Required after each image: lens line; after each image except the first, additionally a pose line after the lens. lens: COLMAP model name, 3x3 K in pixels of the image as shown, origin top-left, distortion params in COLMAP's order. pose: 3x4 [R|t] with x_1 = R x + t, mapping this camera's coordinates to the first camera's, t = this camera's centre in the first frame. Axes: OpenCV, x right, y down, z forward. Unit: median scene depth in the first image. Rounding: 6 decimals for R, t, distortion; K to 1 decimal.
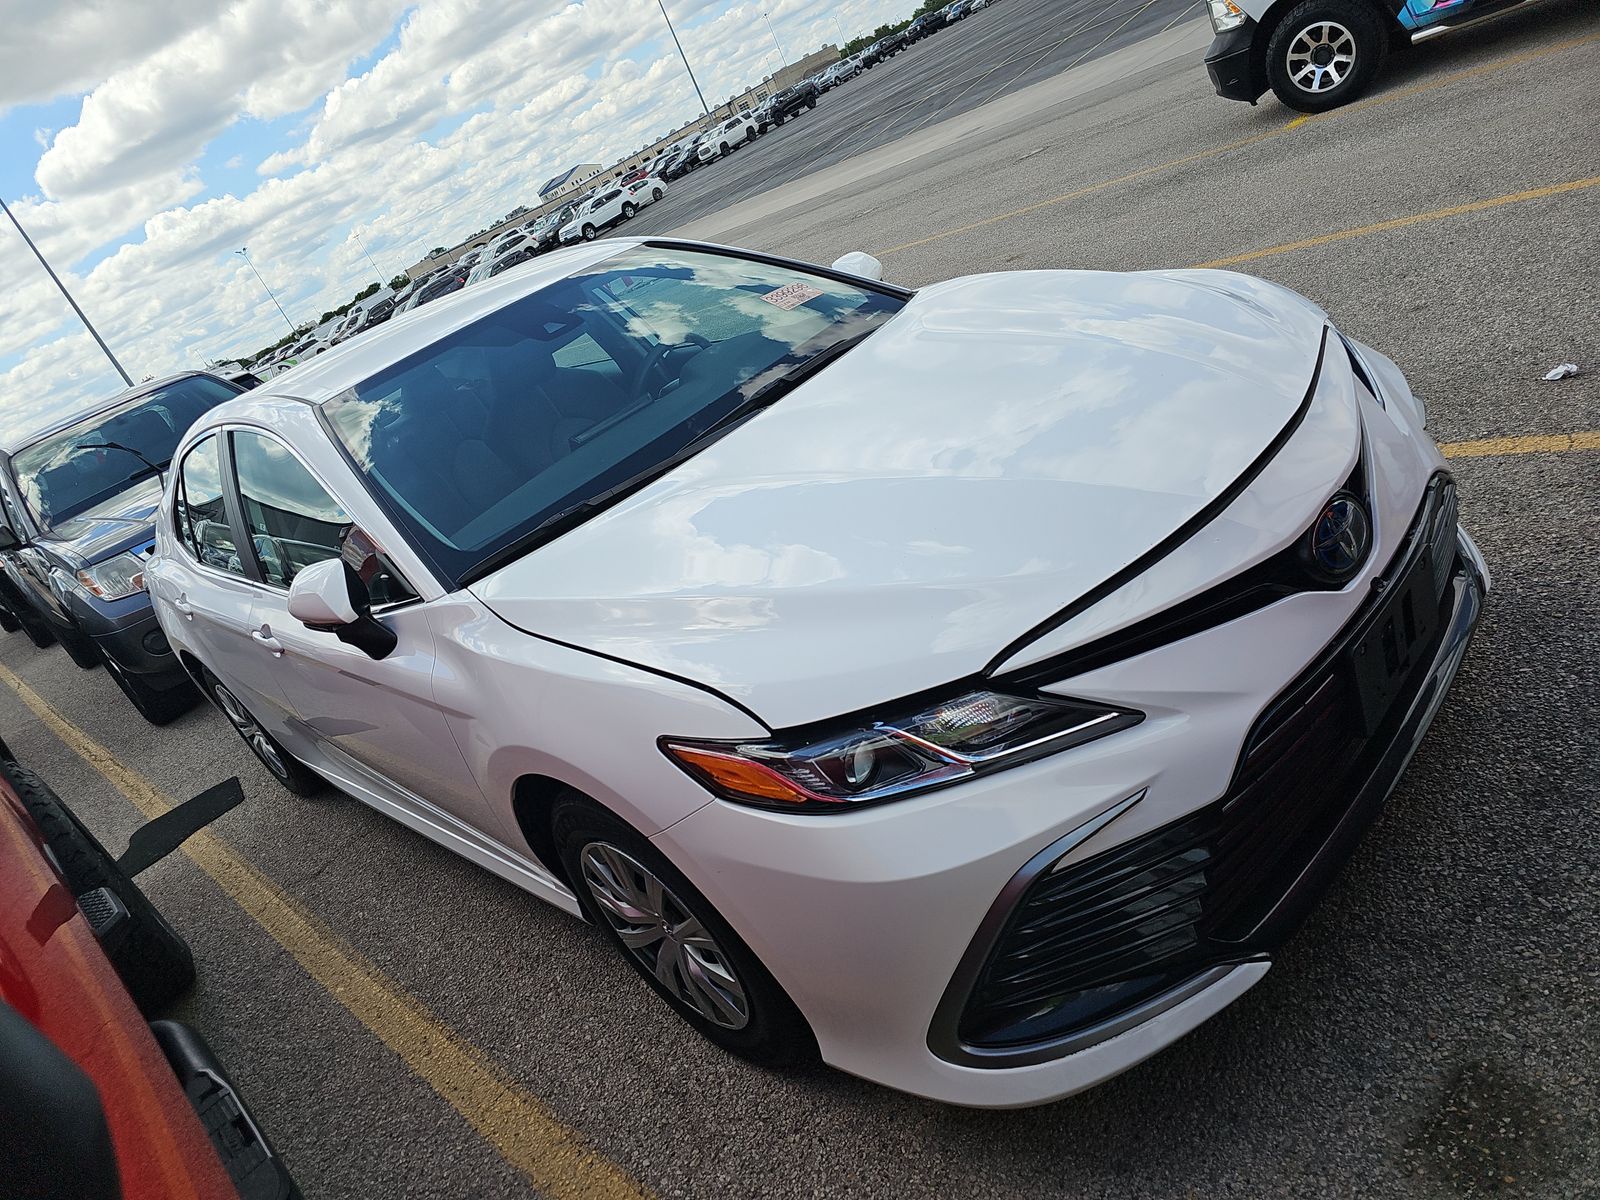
lens RADIAL K [[1143.0, 0, 800.0], [0, 1143.0, 600.0], [0, 0, 1]] dist [0.056870, -0.066505]
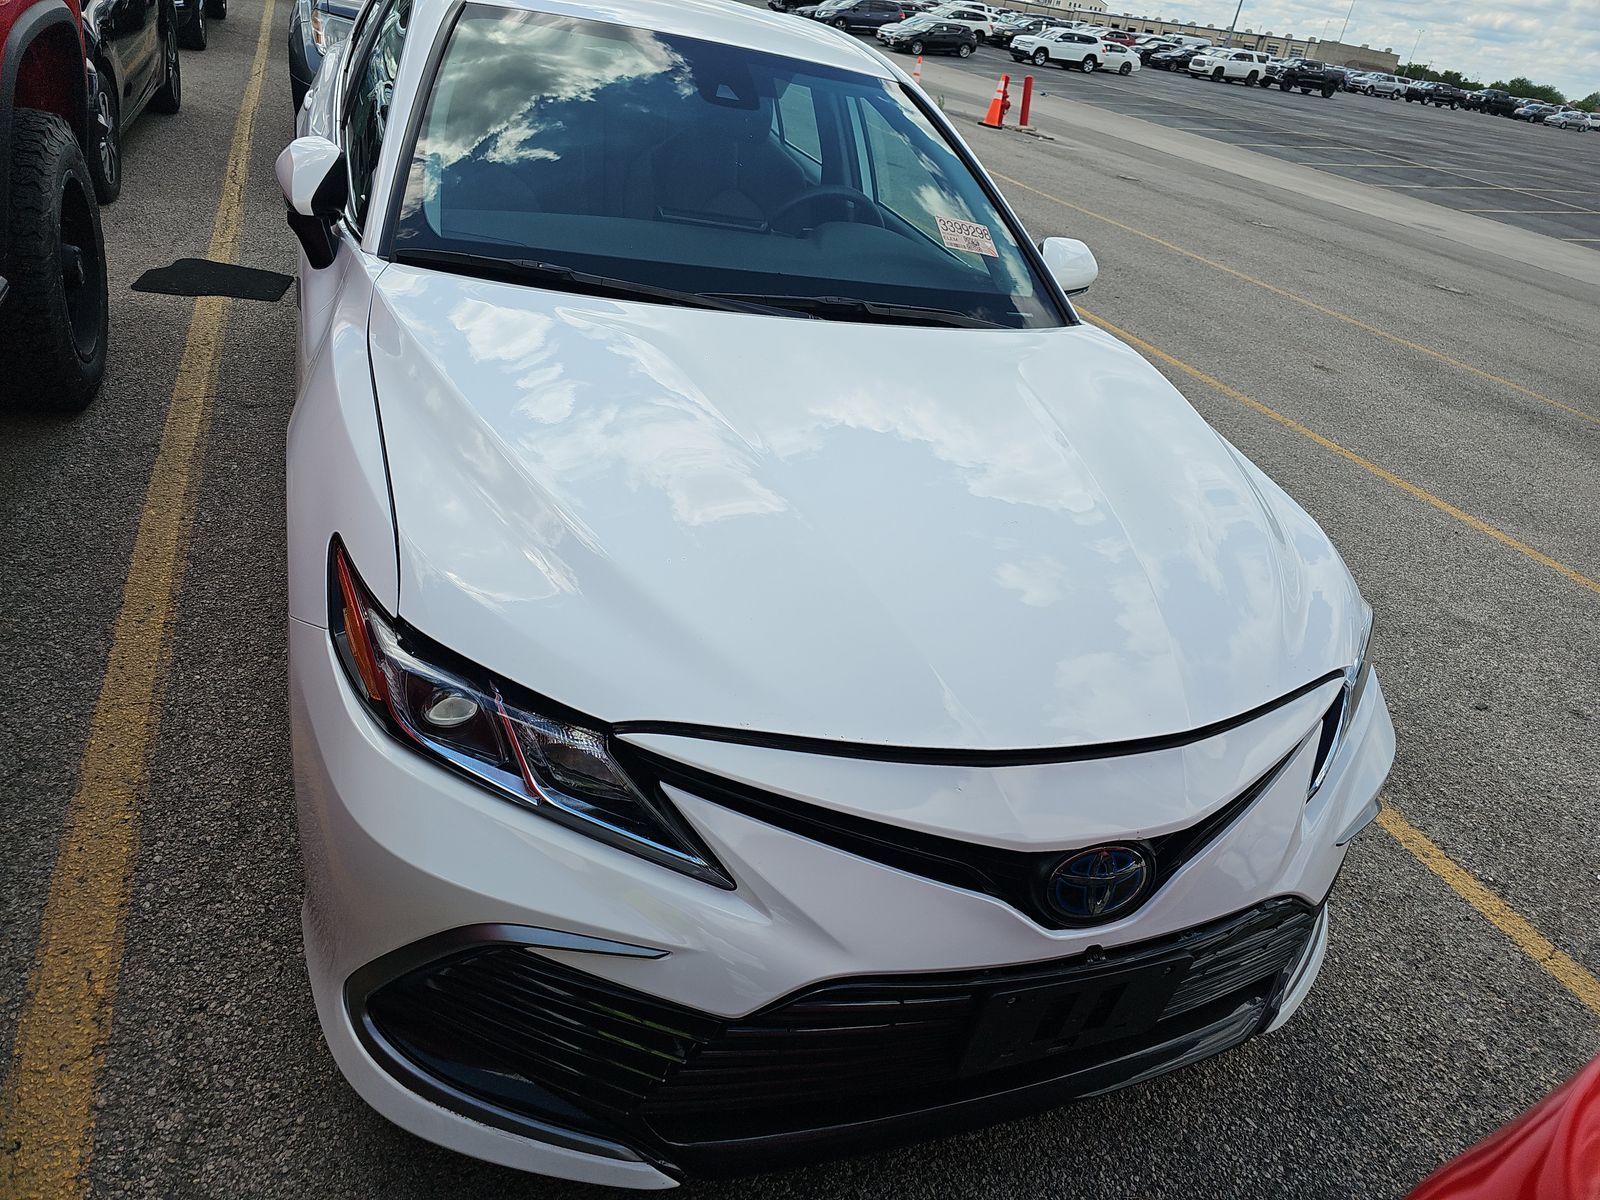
lens RADIAL K [[1143.0, 0, 800.0], [0, 1143.0, 600.0], [0, 0, 1]] dist [0.056870, -0.066505]
pose [[0.756236, 0.651351, -0.062038, 0.079871], [-0.636668, 0.754406, 0.159766, -0.071270], [0.150865, -0.081323, 0.985204, 0.062056]]
